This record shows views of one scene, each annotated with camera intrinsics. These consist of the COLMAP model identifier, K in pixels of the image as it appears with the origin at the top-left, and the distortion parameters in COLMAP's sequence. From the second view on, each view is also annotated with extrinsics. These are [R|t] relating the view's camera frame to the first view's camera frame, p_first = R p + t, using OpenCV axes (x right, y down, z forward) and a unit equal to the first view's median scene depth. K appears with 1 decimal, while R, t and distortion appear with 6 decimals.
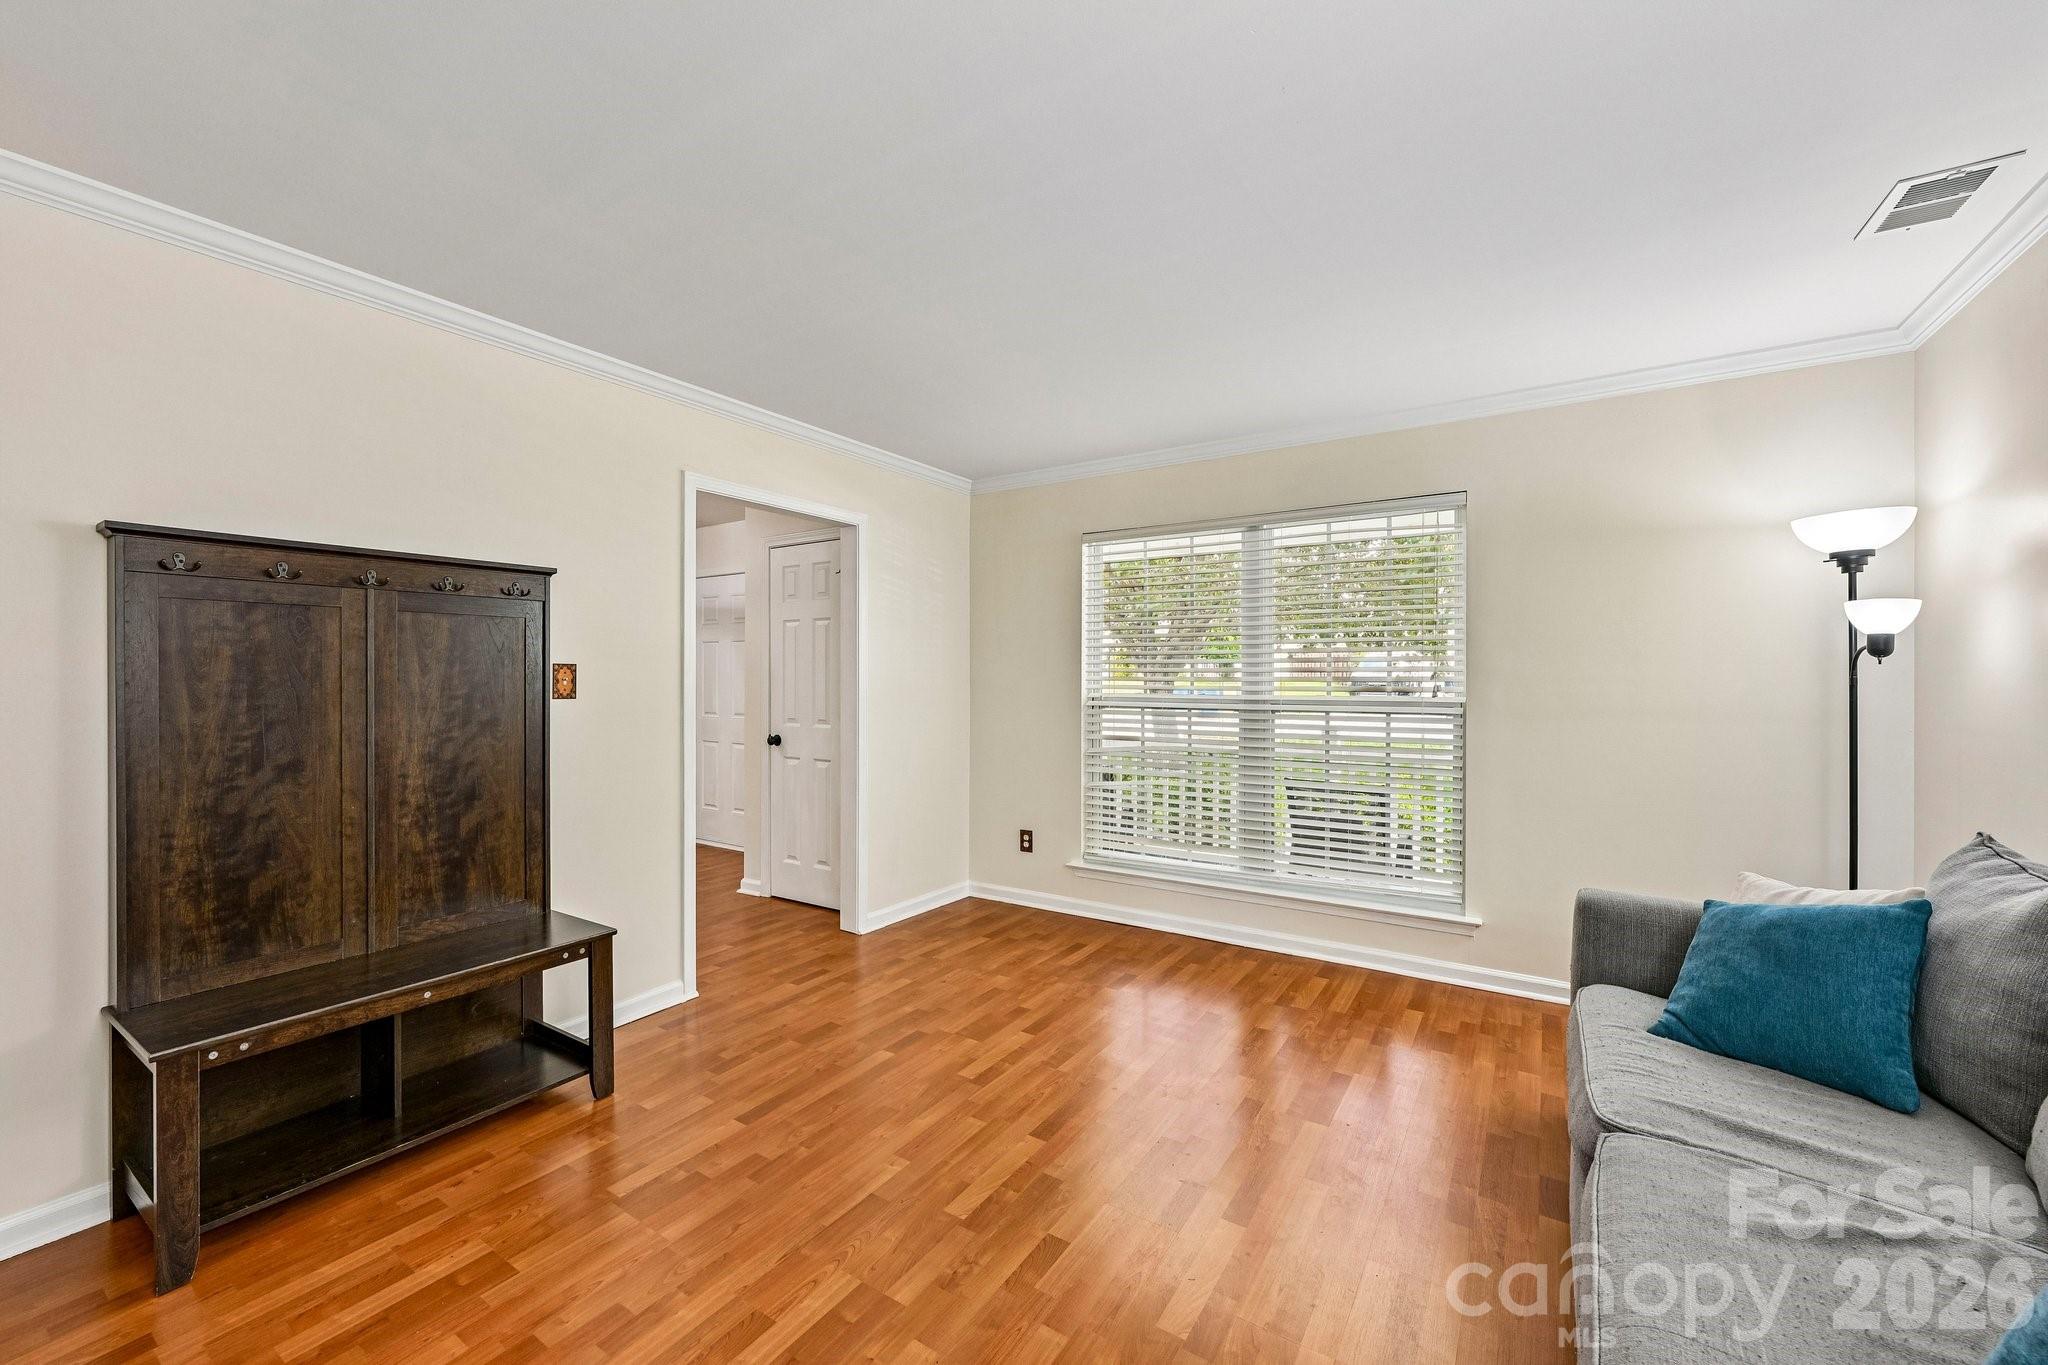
lens RADIAL K [[807.0, 0, 1013.2], [0, 807.0, 680.8], [0, 0, 1]] dist [-0.000368, -0.000279]
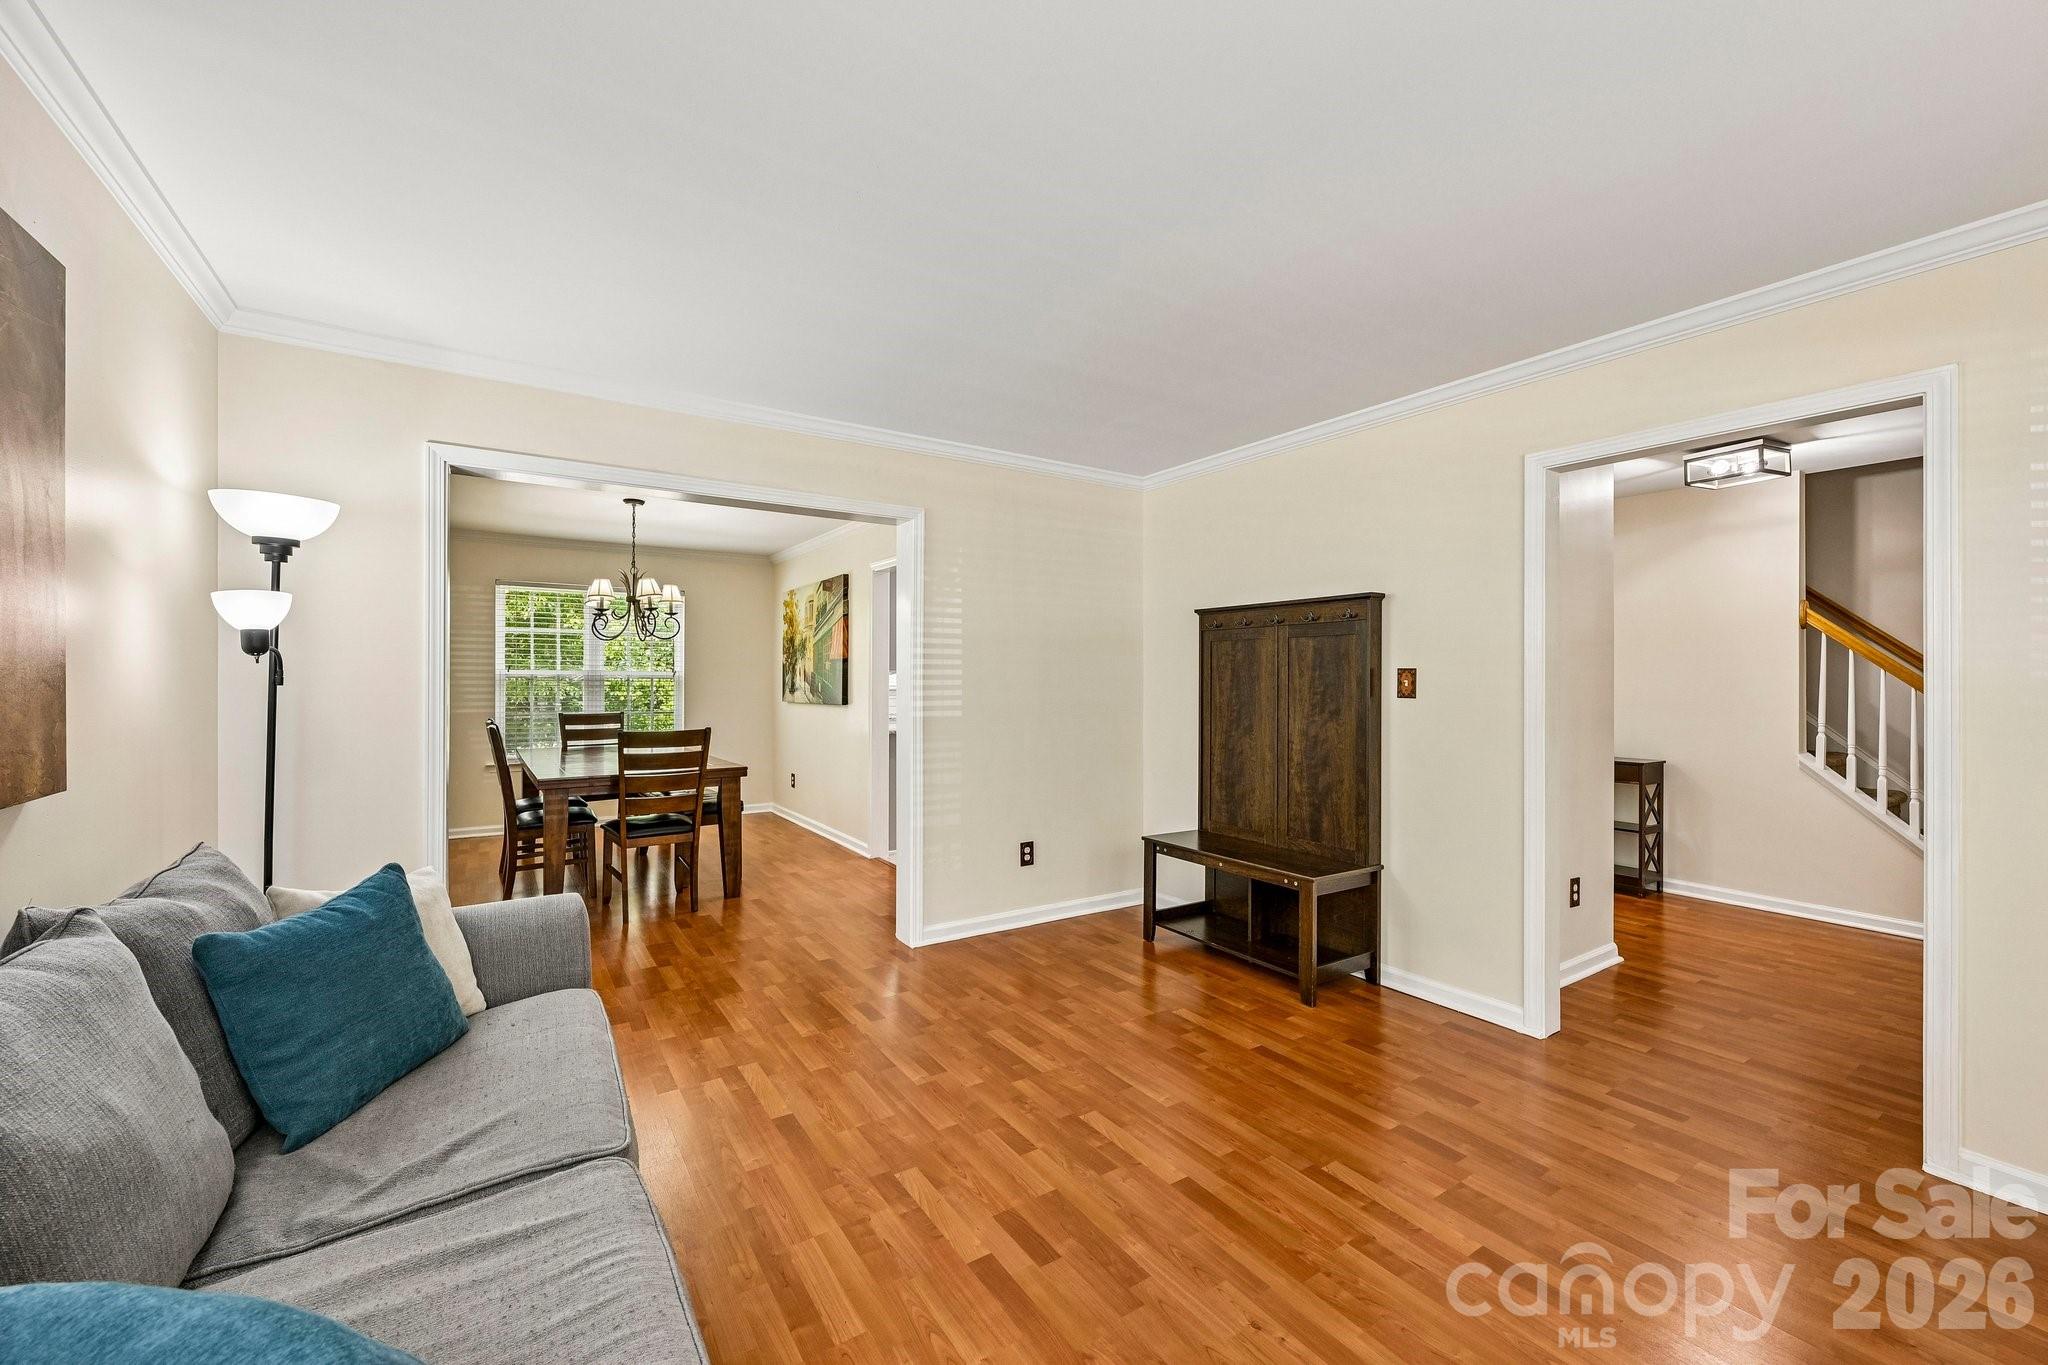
lens RADIAL K [[807.0, 0, 1019.4], [0, 807.0, 678.5], [0, 0, 1]] dist [-0.000368, -0.000279]
pose [[-0.391870, 0.003623, -0.920013, 0.866768], [-0.003679, 0.999978, 0.005505, -0.012527], [0.920013, 0.005542, -0.391848, 1.084138]]
